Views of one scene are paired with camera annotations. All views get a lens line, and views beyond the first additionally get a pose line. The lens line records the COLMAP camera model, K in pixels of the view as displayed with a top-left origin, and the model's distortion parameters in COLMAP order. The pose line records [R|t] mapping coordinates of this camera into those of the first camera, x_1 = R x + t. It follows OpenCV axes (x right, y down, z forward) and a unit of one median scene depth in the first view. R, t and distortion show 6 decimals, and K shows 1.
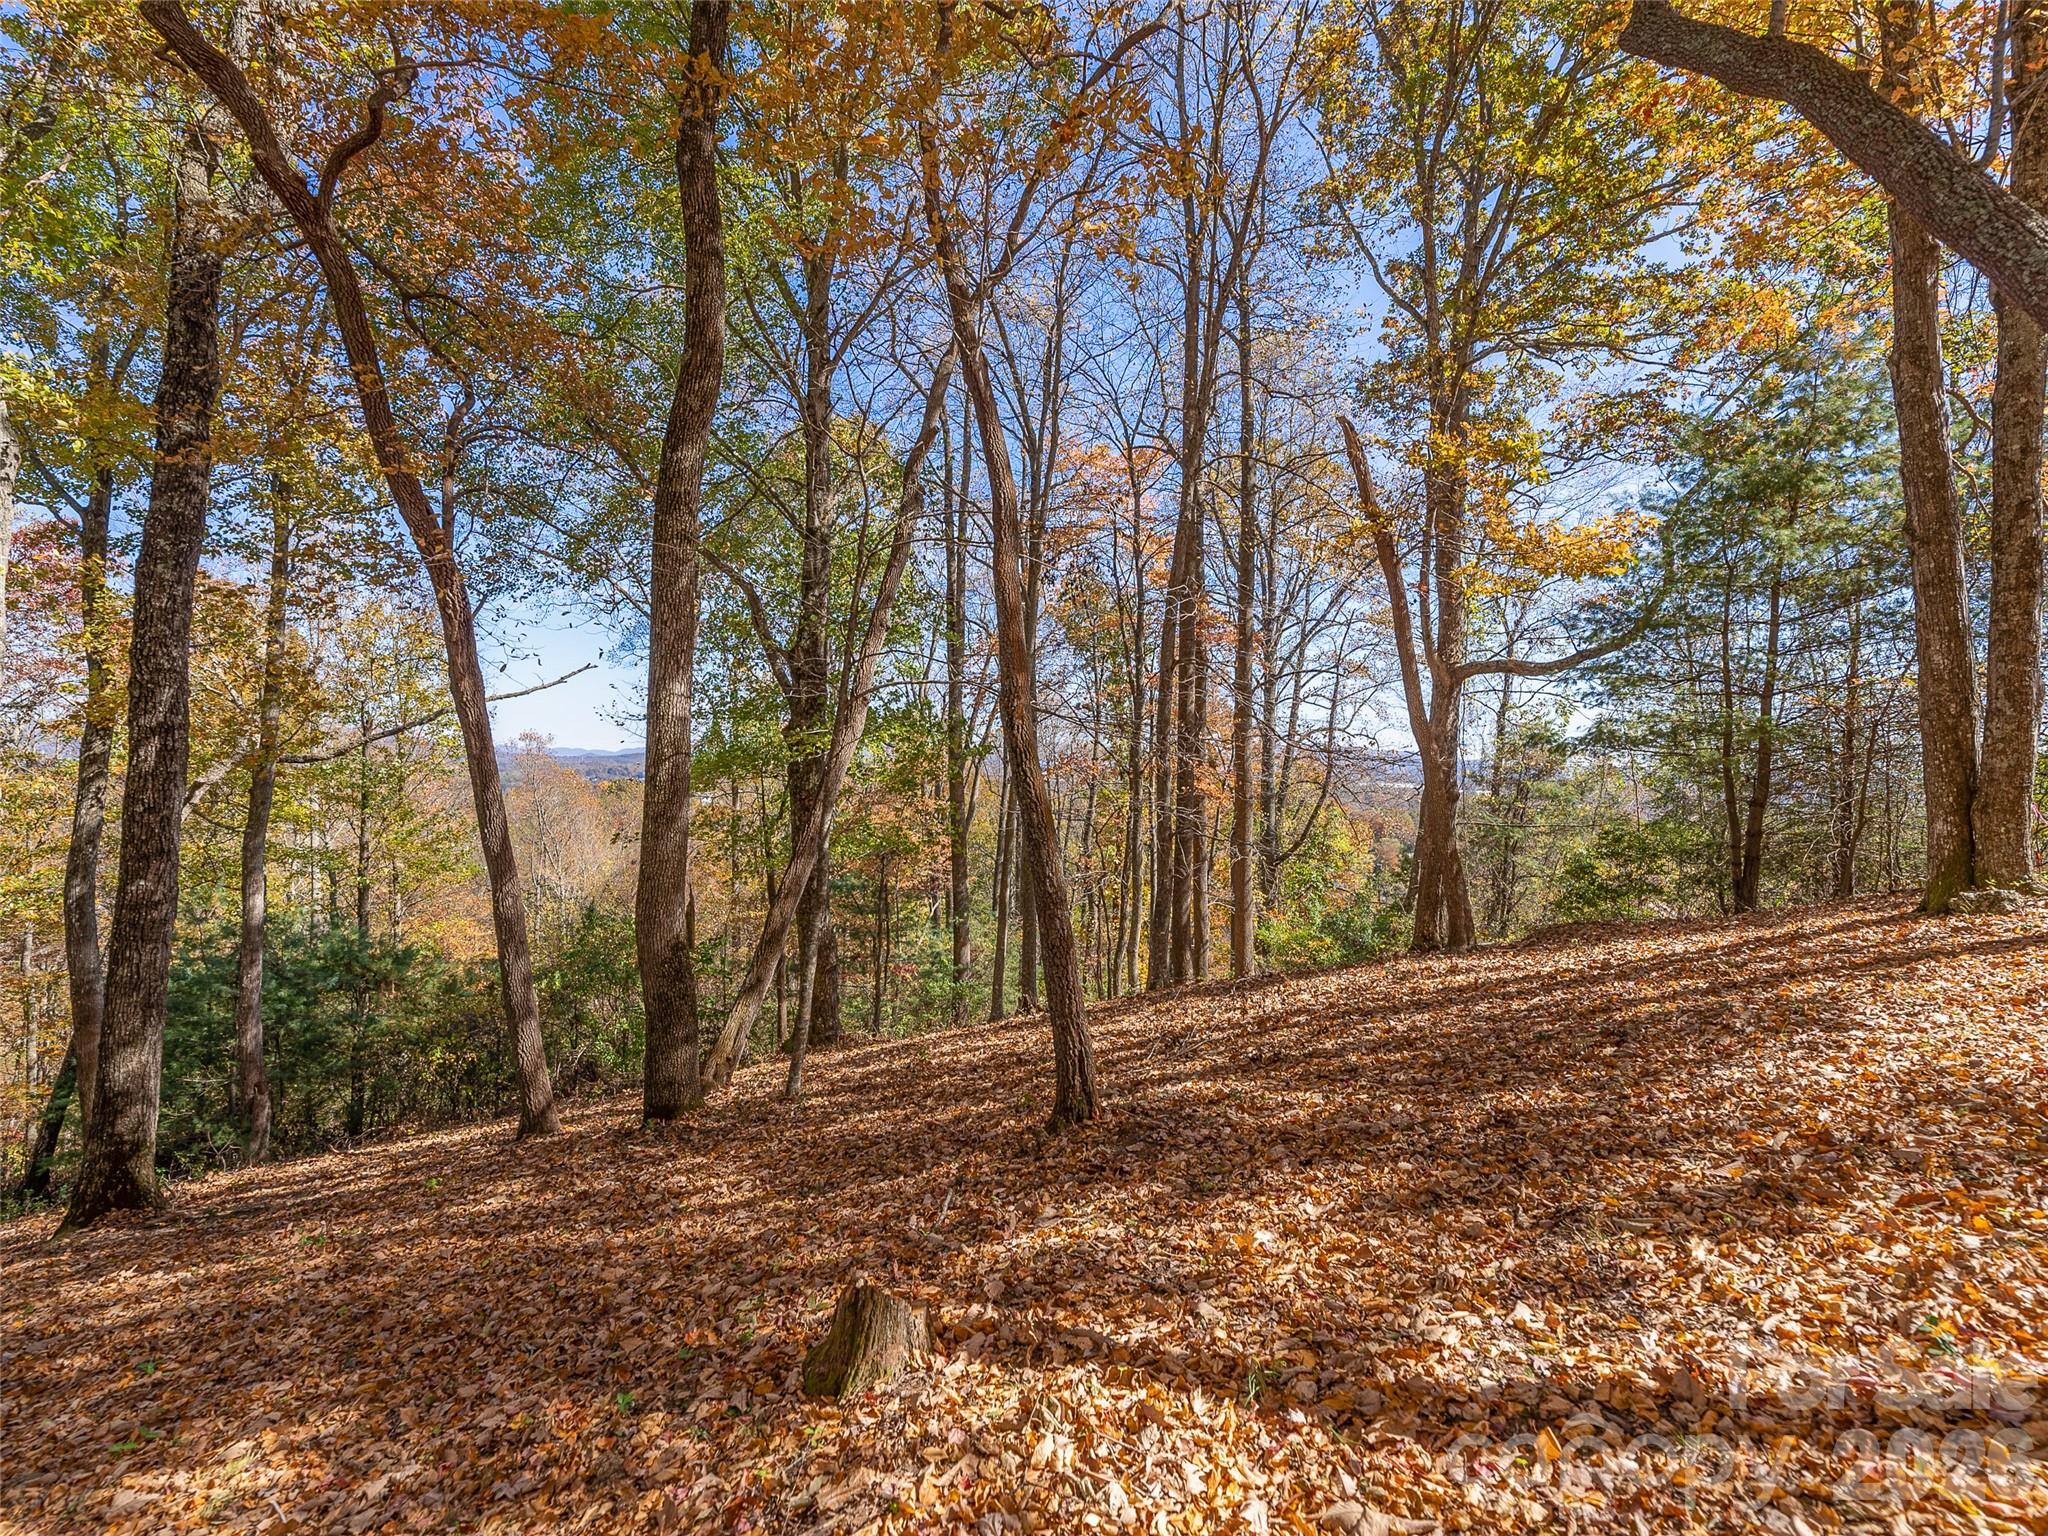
lens RADIAL K [[928.4, 0, 1024.0], [0, 928.4, 768.0], [0, 0, 1]] dist [-0.000785, -0.001475]
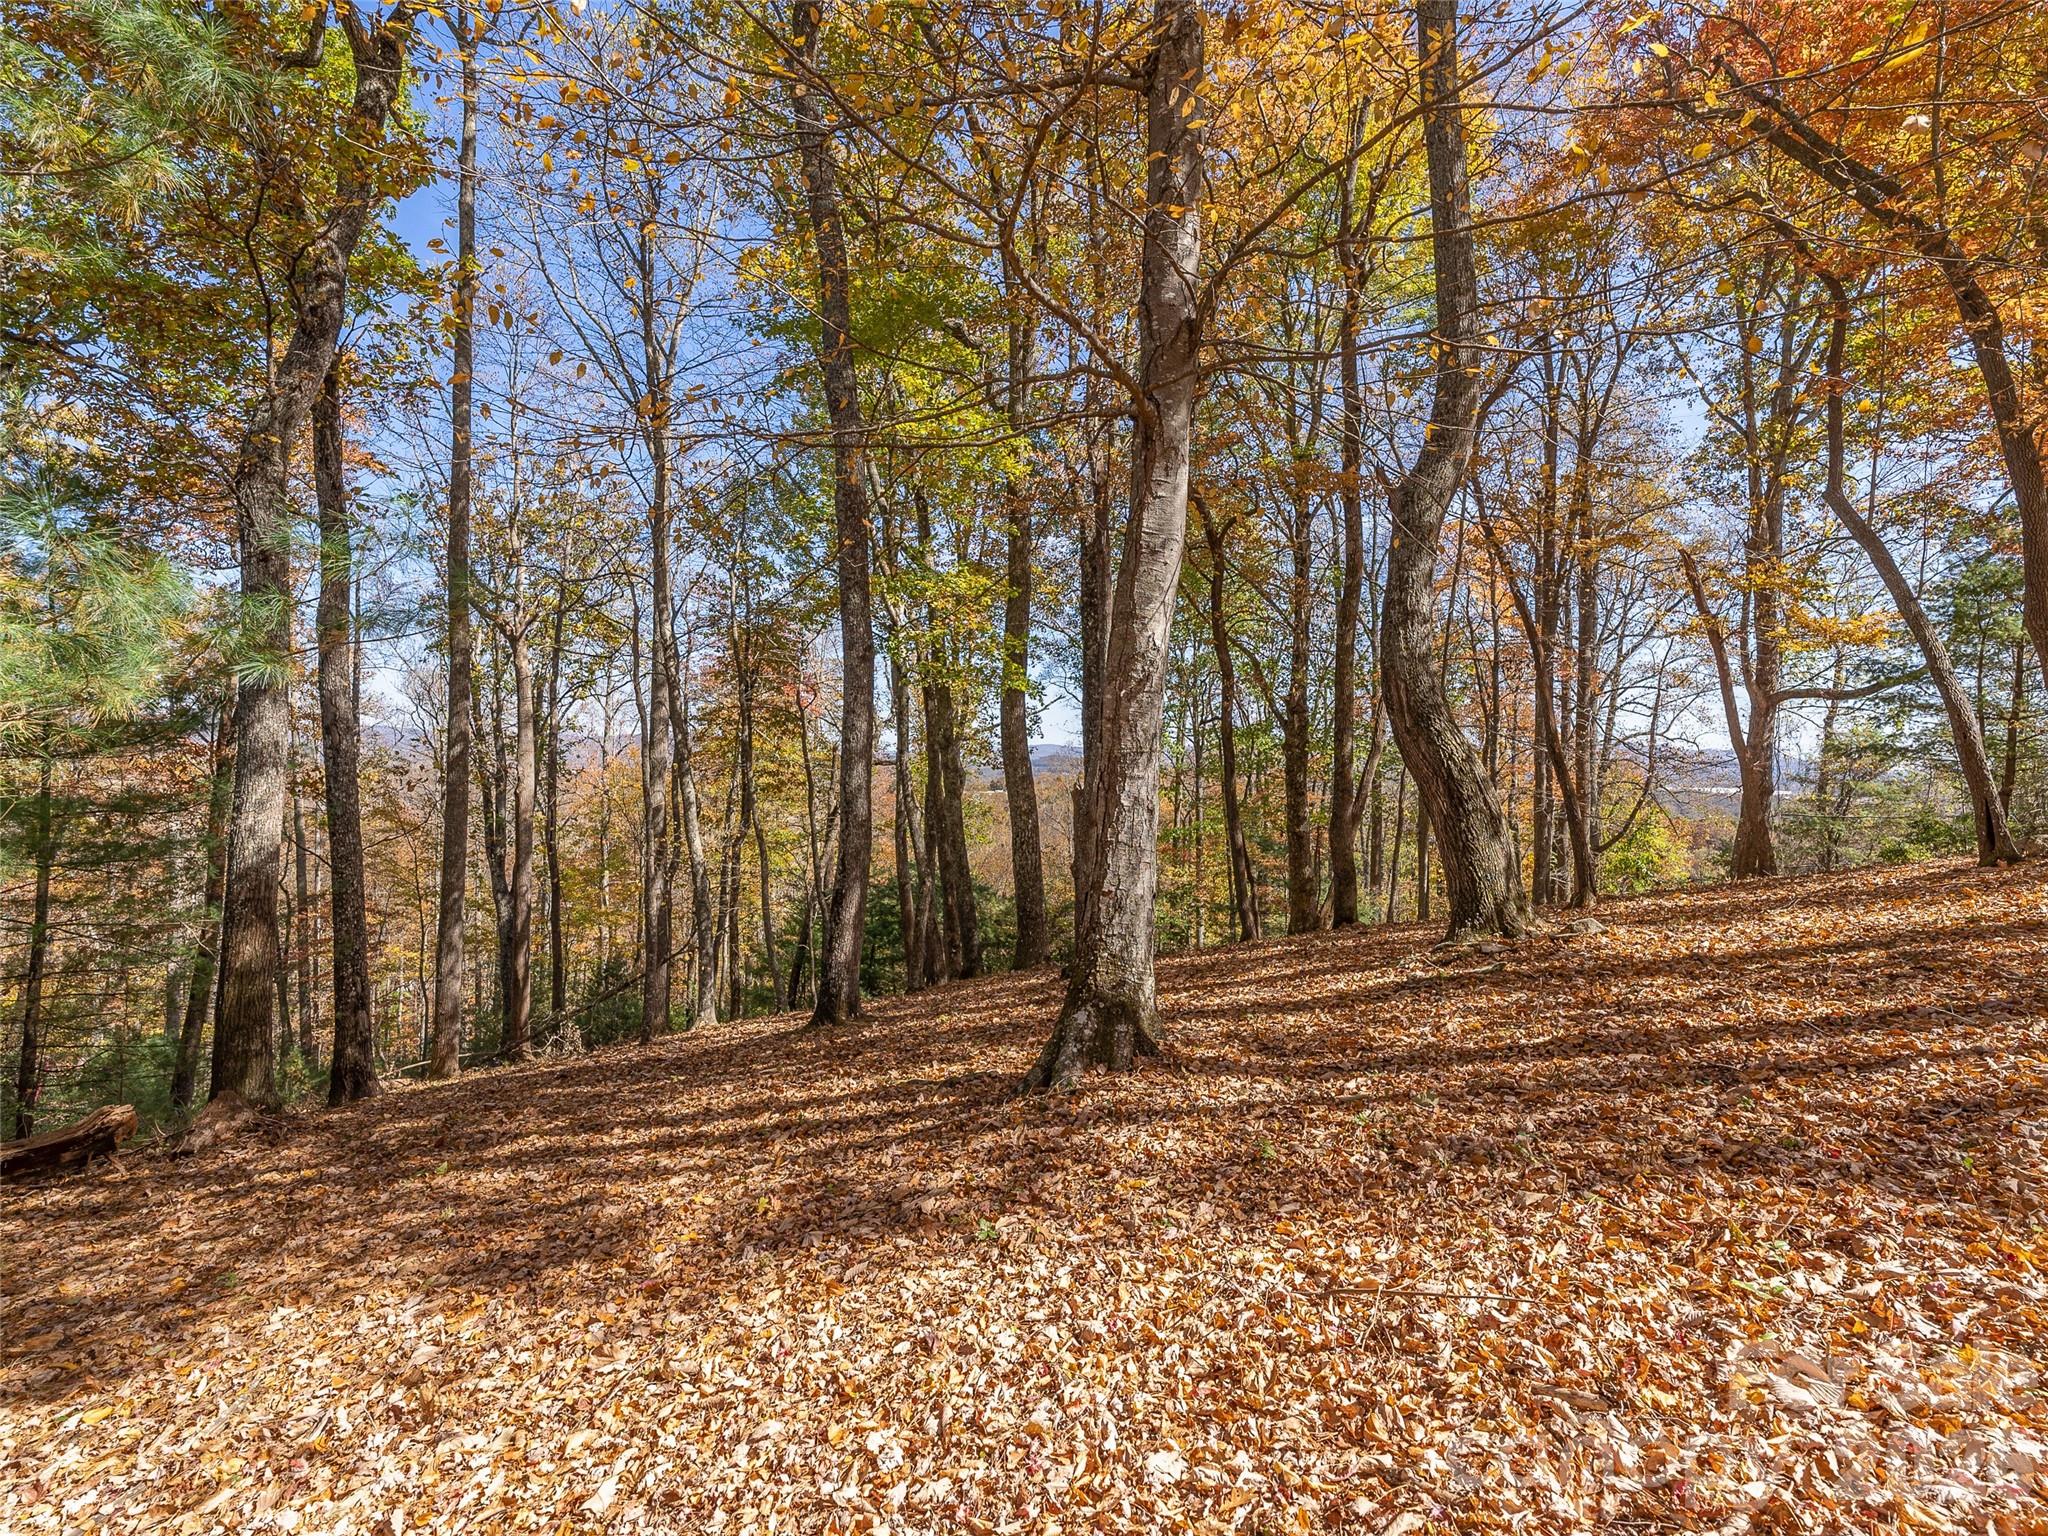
lens RADIAL K [[928.4, 0, 1024.0], [0, 928.4, 768.0], [0, 0, 1]] dist [-0.000785, -0.001475]
pose [[0.966964, 0.003163, -0.254893, -0.428412], [-0.002914, 0.999995, 0.001357, -0.004070], [0.254896, -0.000569, 0.966968, -1.035301]]
